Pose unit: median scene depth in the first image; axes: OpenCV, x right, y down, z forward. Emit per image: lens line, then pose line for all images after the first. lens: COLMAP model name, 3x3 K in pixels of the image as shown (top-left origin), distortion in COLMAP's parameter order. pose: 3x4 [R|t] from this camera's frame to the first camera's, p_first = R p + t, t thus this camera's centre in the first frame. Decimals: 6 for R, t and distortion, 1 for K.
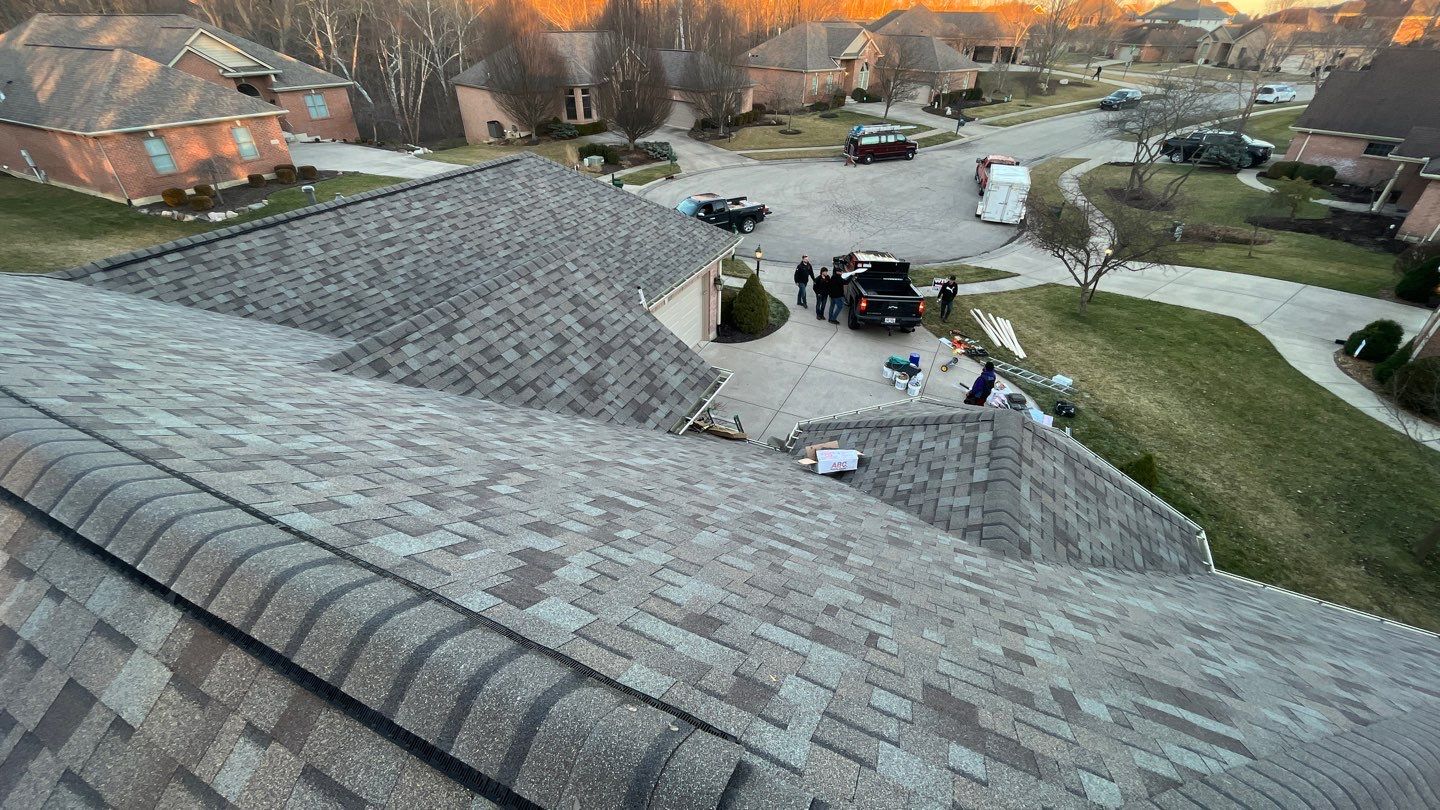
lens RADIAL K [[581.0, 0, 718.3], [0, 581.0, 404.7], [0, 0, 1]] dist [-0.005123, 0.000127]
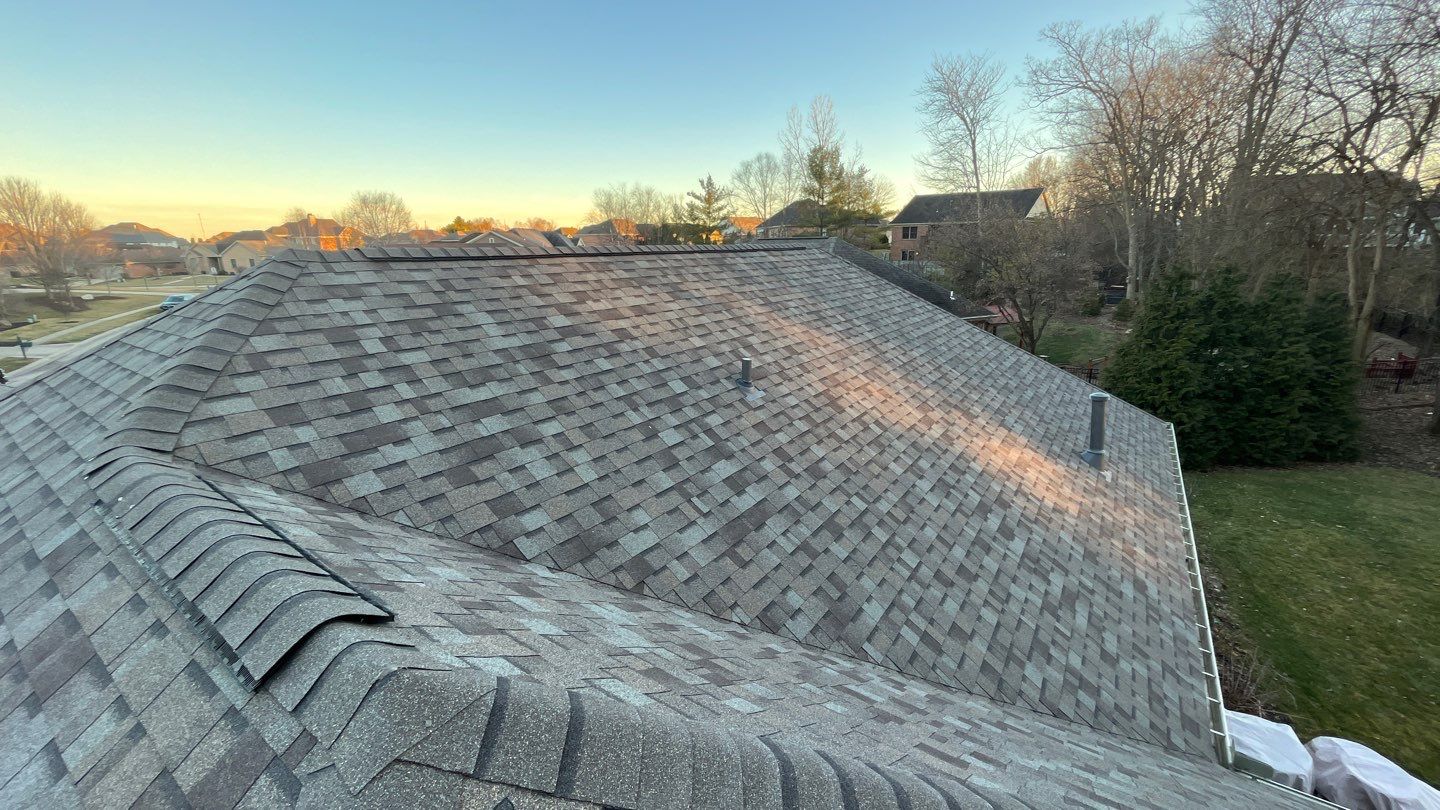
lens RADIAL K [[581.0, 0, 718.3], [0, 581.0, 404.7], [0, 0, 1]] dist [-0.005123, 0.000127]
pose [[0.172654, -0.278993, 0.944645, -0.221621], [0.559800, 0.816895, 0.138947, 0.016610], [-0.810441, 0.504823, 0.297220, 0.014483]]
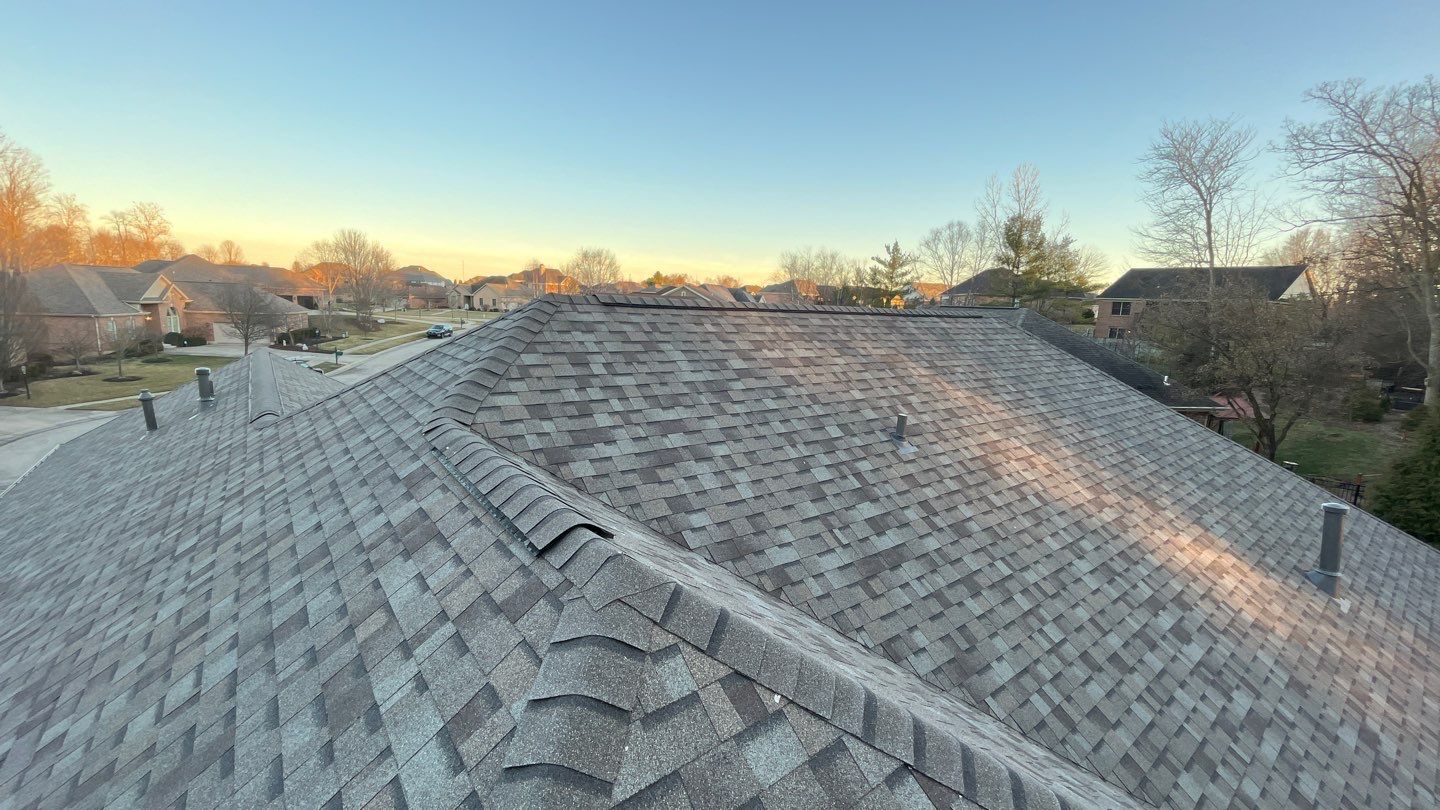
lens RADIAL K [[581.0, 0, 718.3], [0, 581.0, 404.7], [0, 0, 1]] dist [-0.005123, 0.000127]
pose [[0.455342, -0.152270, 0.877198, -0.234570], [0.465784, 0.880416, -0.088954, 0.019419], [-0.758755, 0.449090, 0.471816, 0.010246]]
